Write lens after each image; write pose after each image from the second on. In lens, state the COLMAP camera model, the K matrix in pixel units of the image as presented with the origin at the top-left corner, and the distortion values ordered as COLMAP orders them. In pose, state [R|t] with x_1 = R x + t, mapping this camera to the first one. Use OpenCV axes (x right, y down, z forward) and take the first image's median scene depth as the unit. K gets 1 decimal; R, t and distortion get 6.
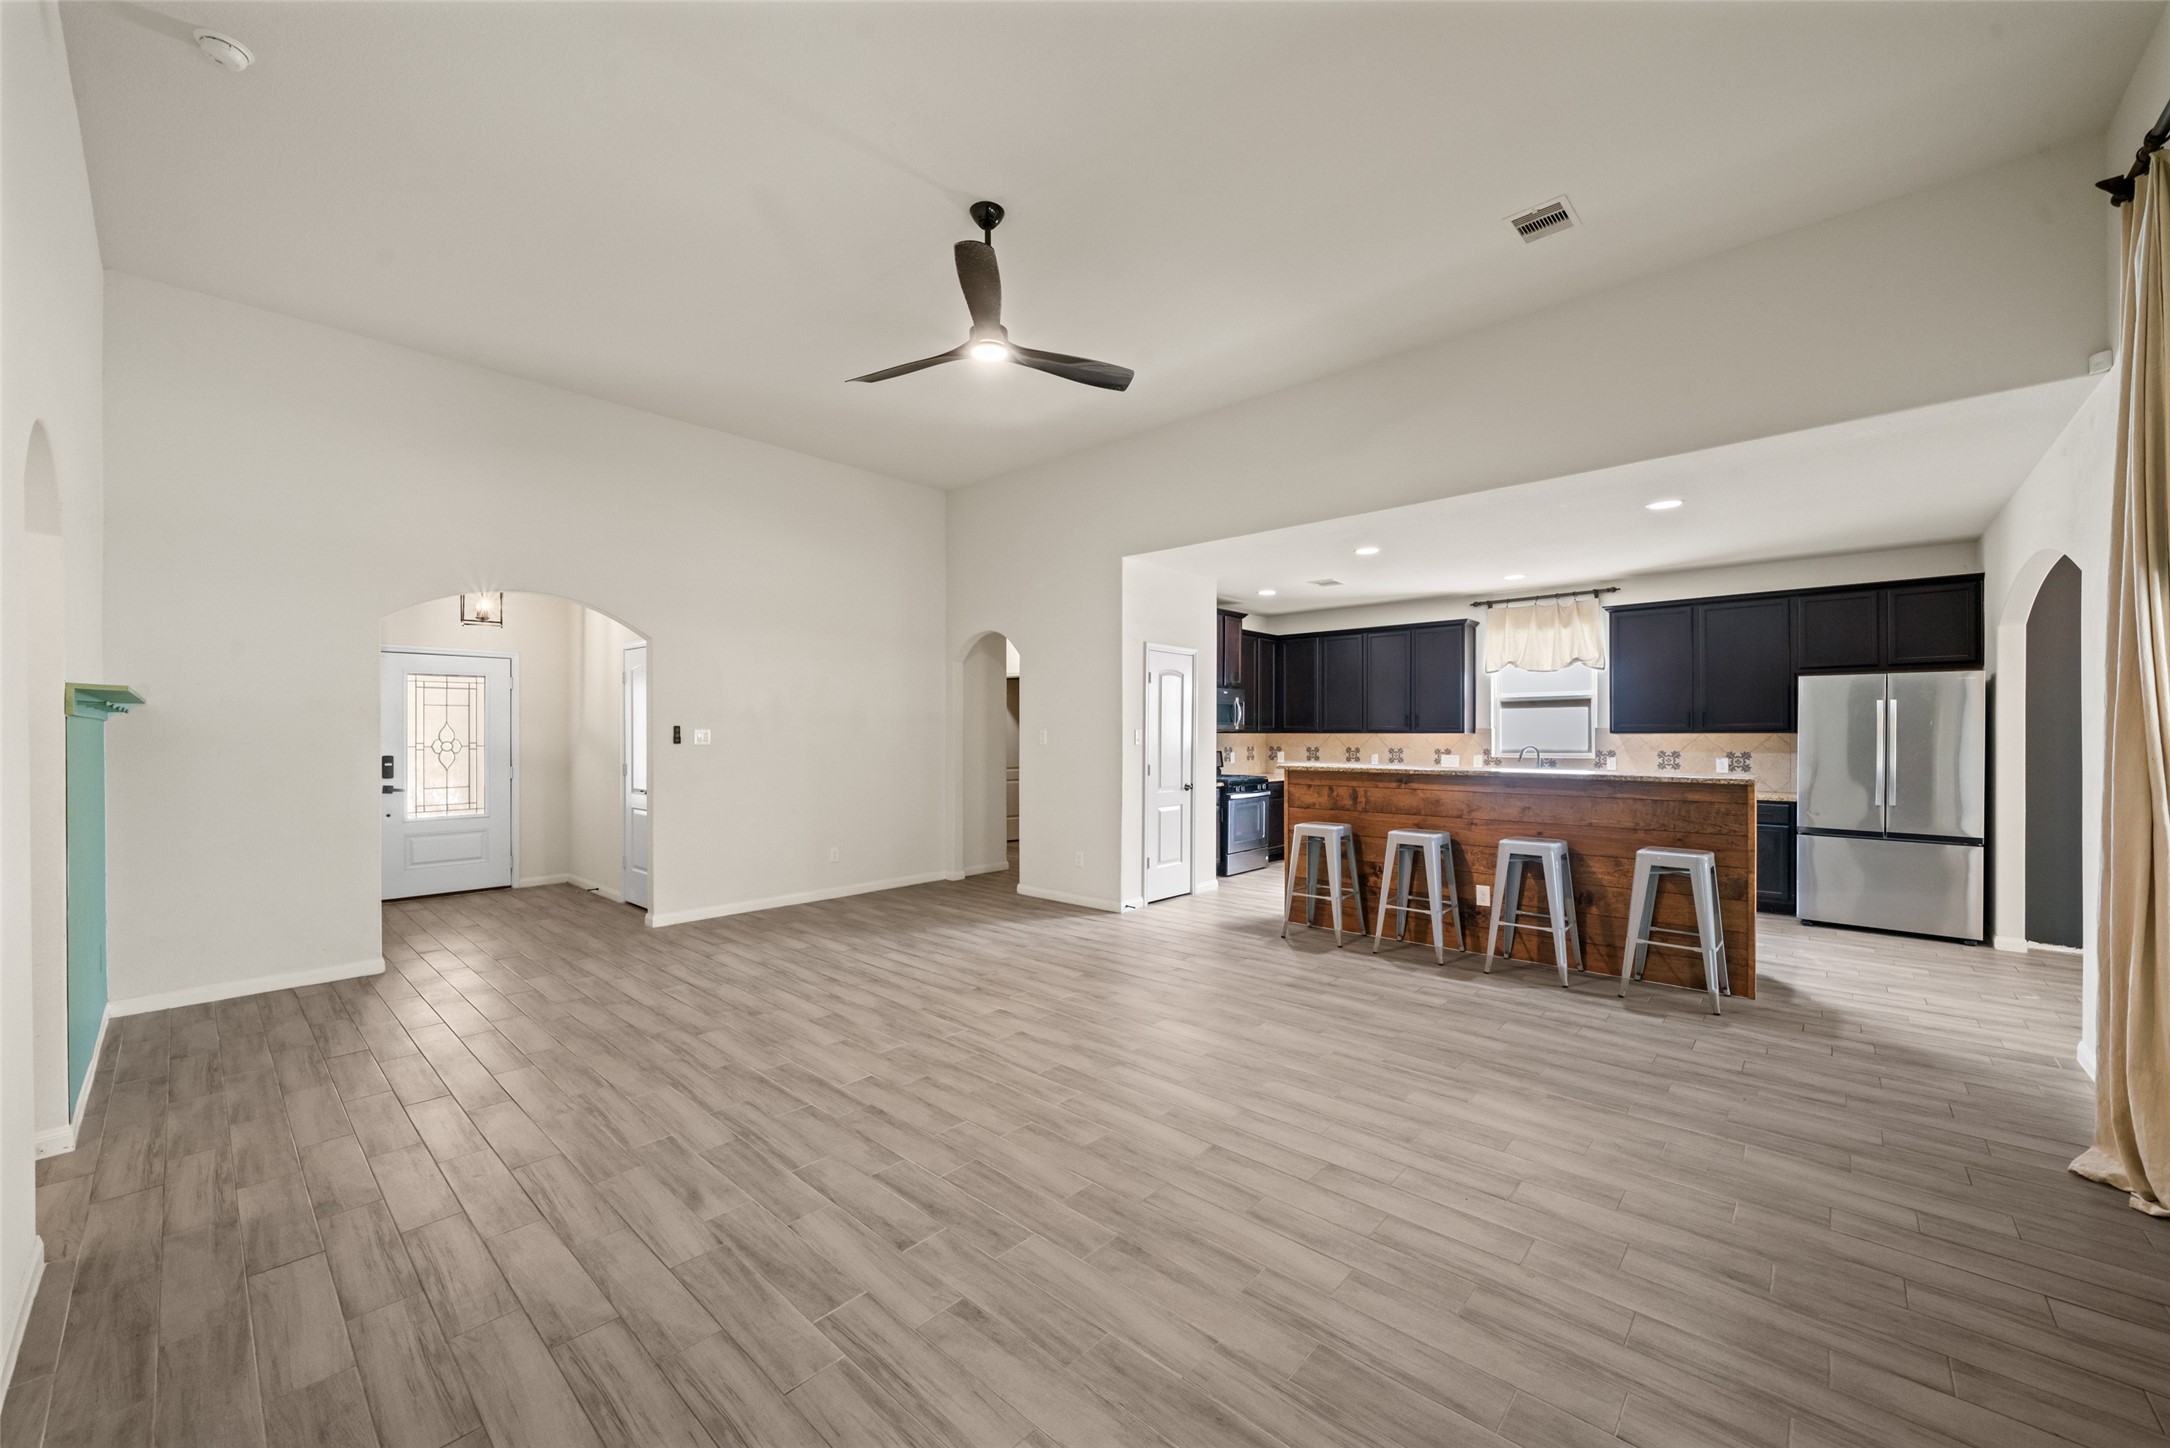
lens RADIAL K [[824.4, 0, 1078.8], [0, 824.4, 738.1], [0, 0, 1]] dist [-0.009965, 0.000112]
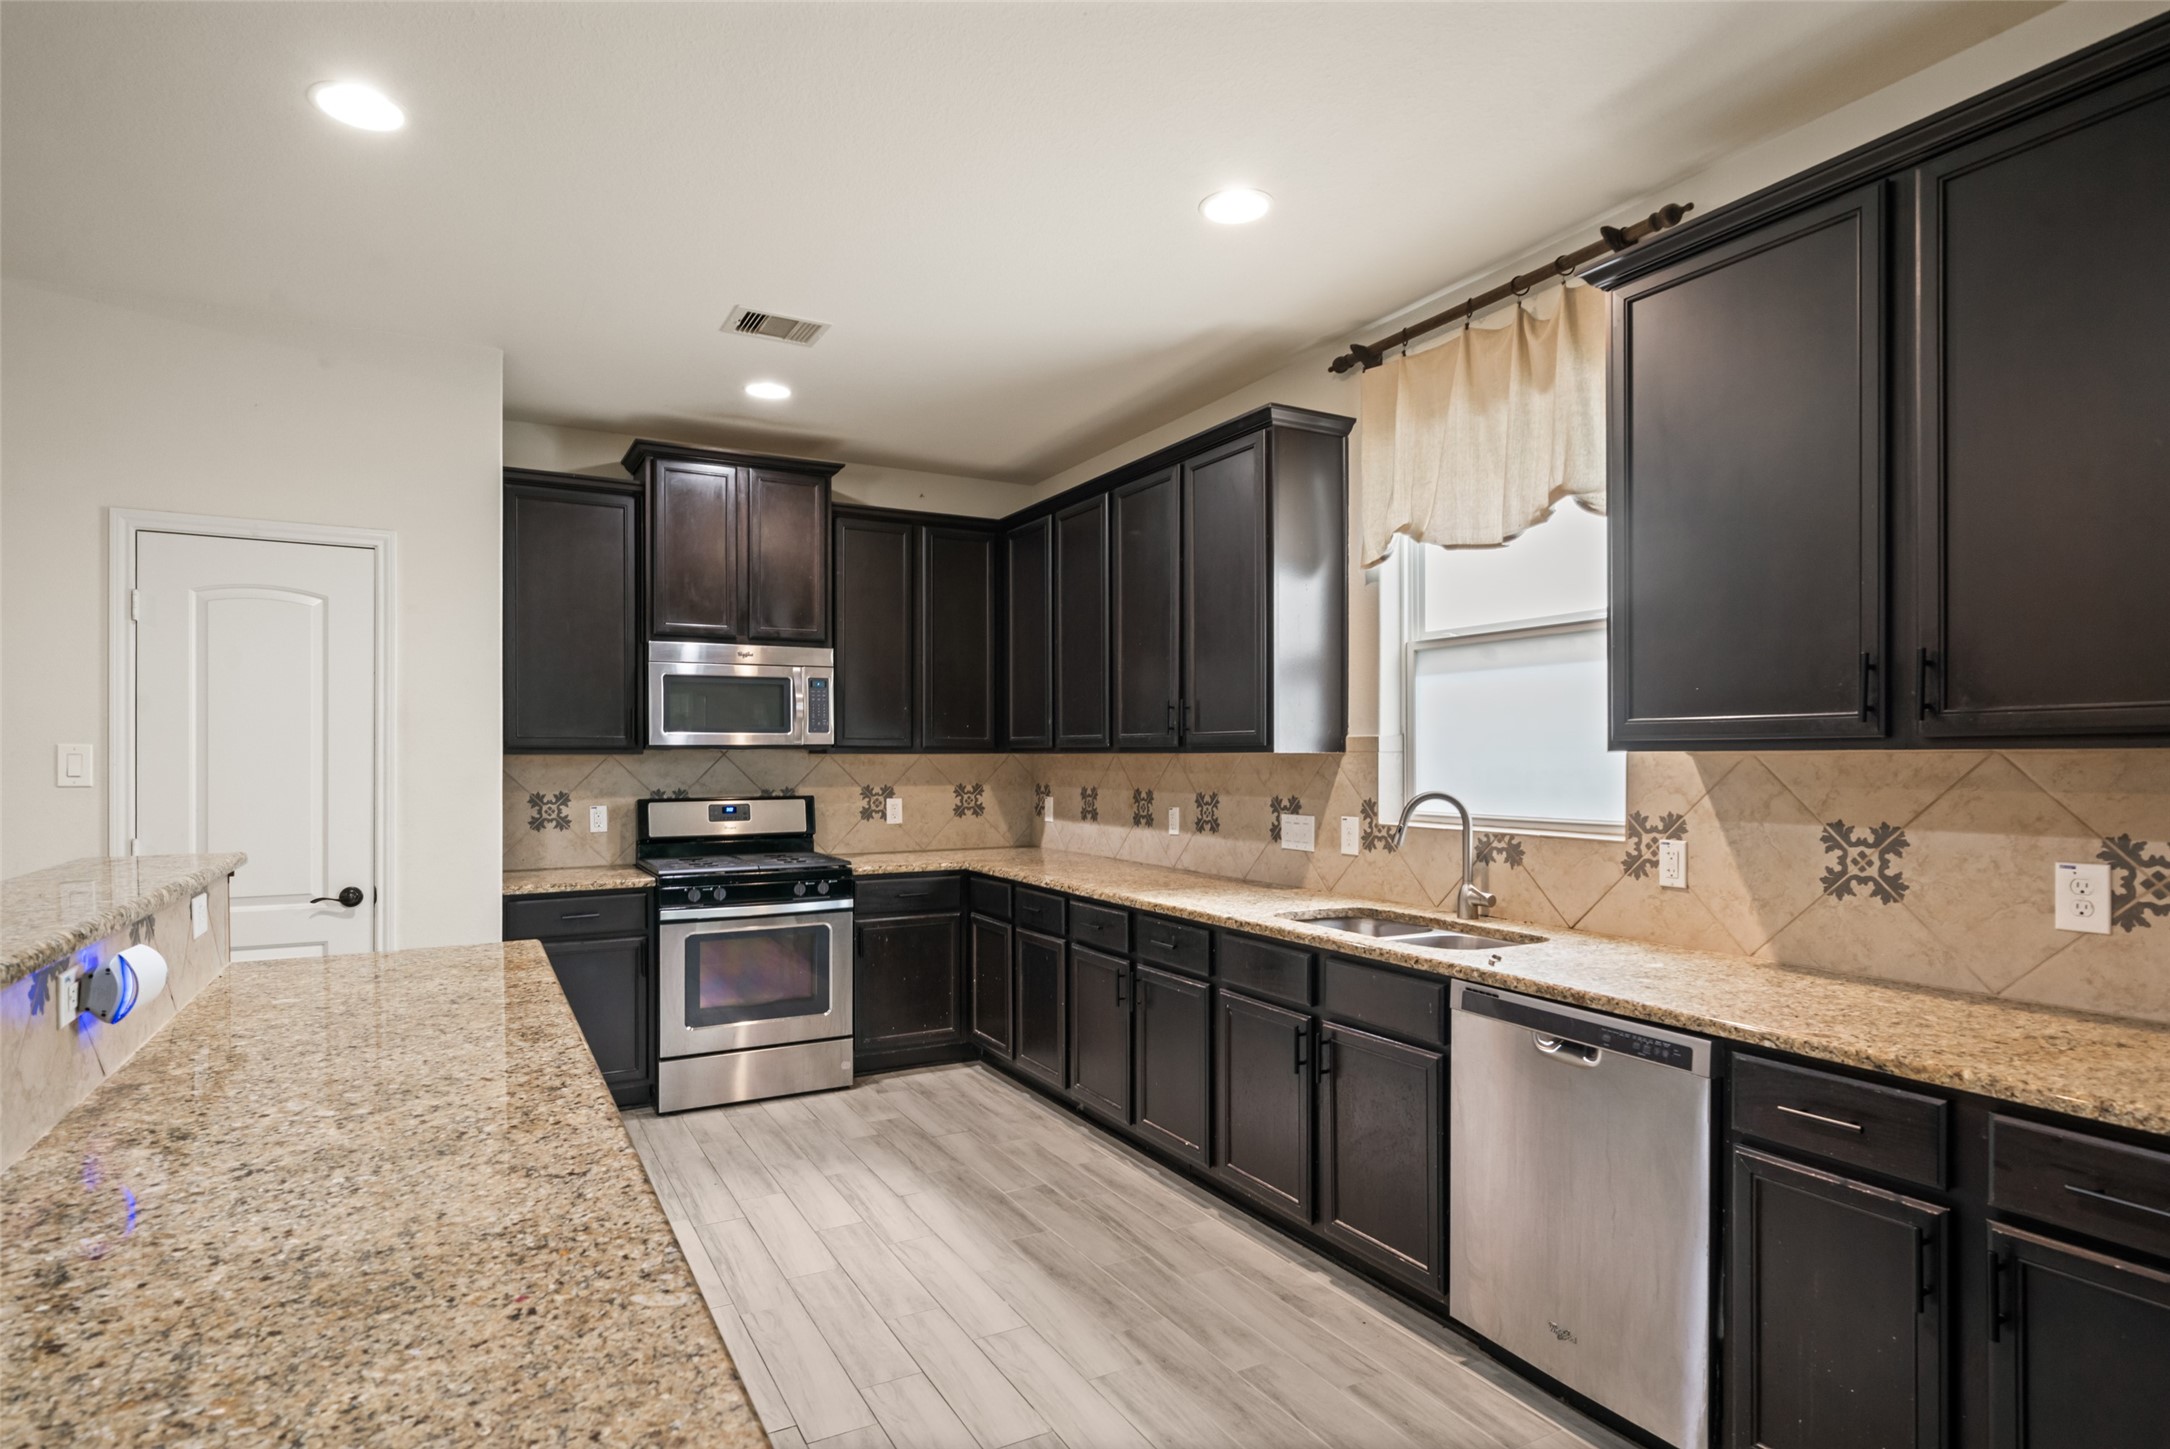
lens RADIAL K [[1145.5, 0, 1074.1], [0, 1145.5, 758.7], [0, 0, 1]] dist [-0.001915, 0.000315]
pose [[0.945160, -0.001425, -0.326605, 1.171951], [0.000946, 0.999998, -0.001625, -0.005683], [0.326607, 0.001227, 0.945160, 1.162062]]
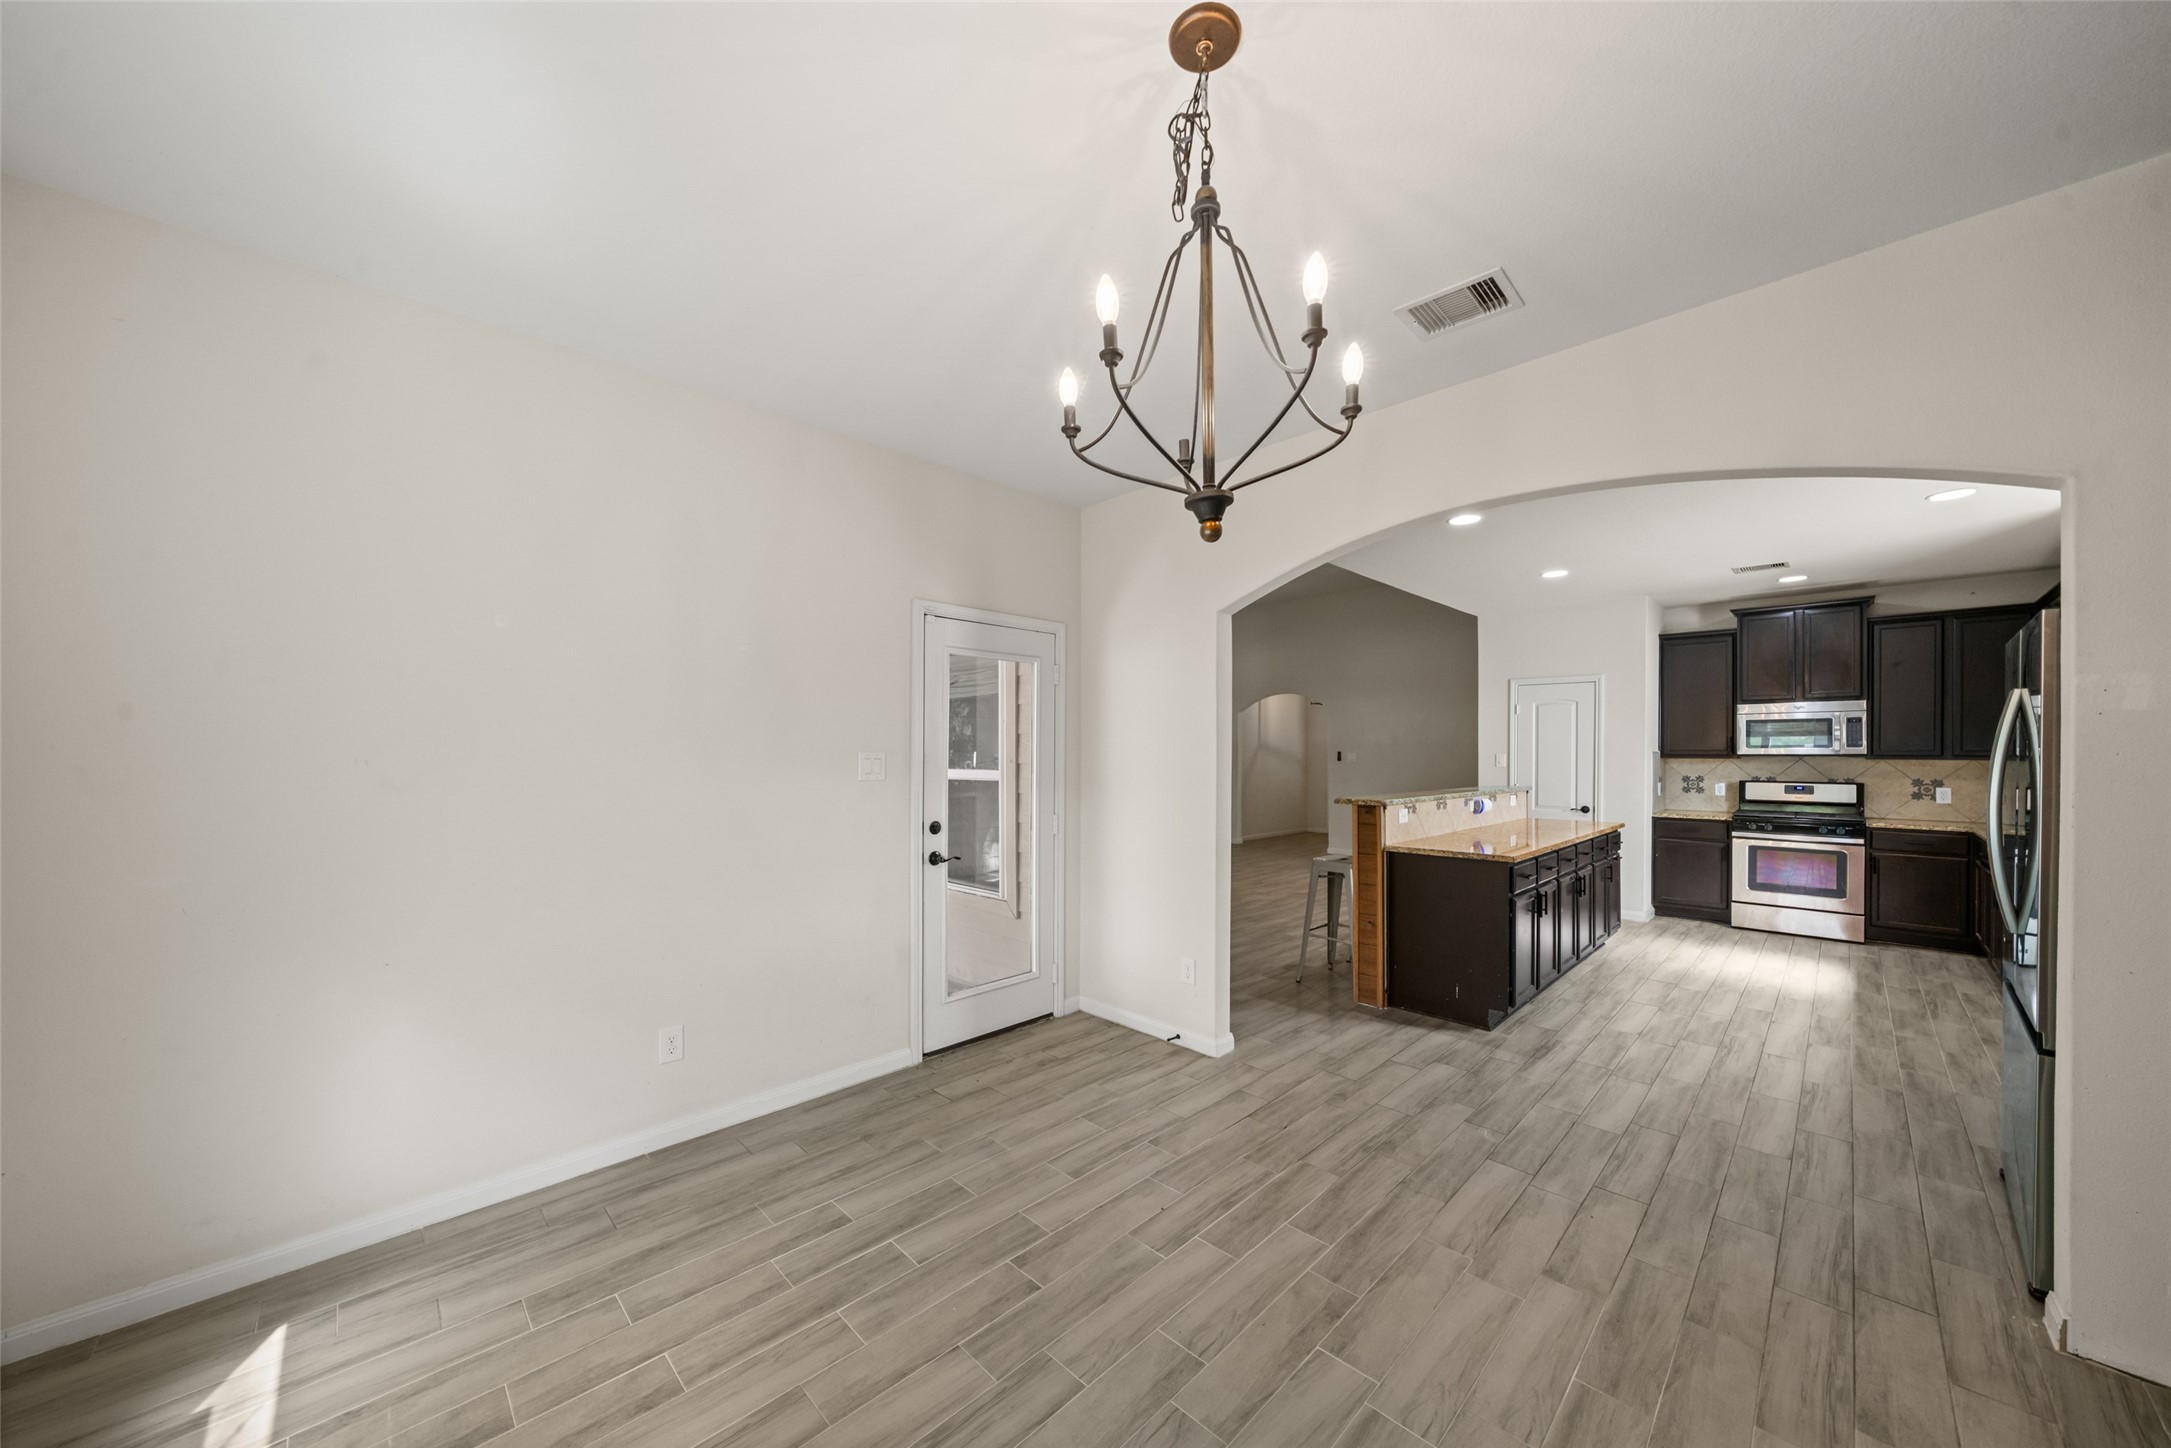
lens RADIAL K [[762.6, 0, 1077.7], [0, 762.6, 752.5], [0, 0, 1]] dist [-0.002182, -0.000171]
pose [[-0.054423, -0.001006, -0.998517, 2.137177], [-0.009464, 0.999955, -0.000491, -0.011719], [0.998473, 0.009423, -0.054430, 0.783634]]
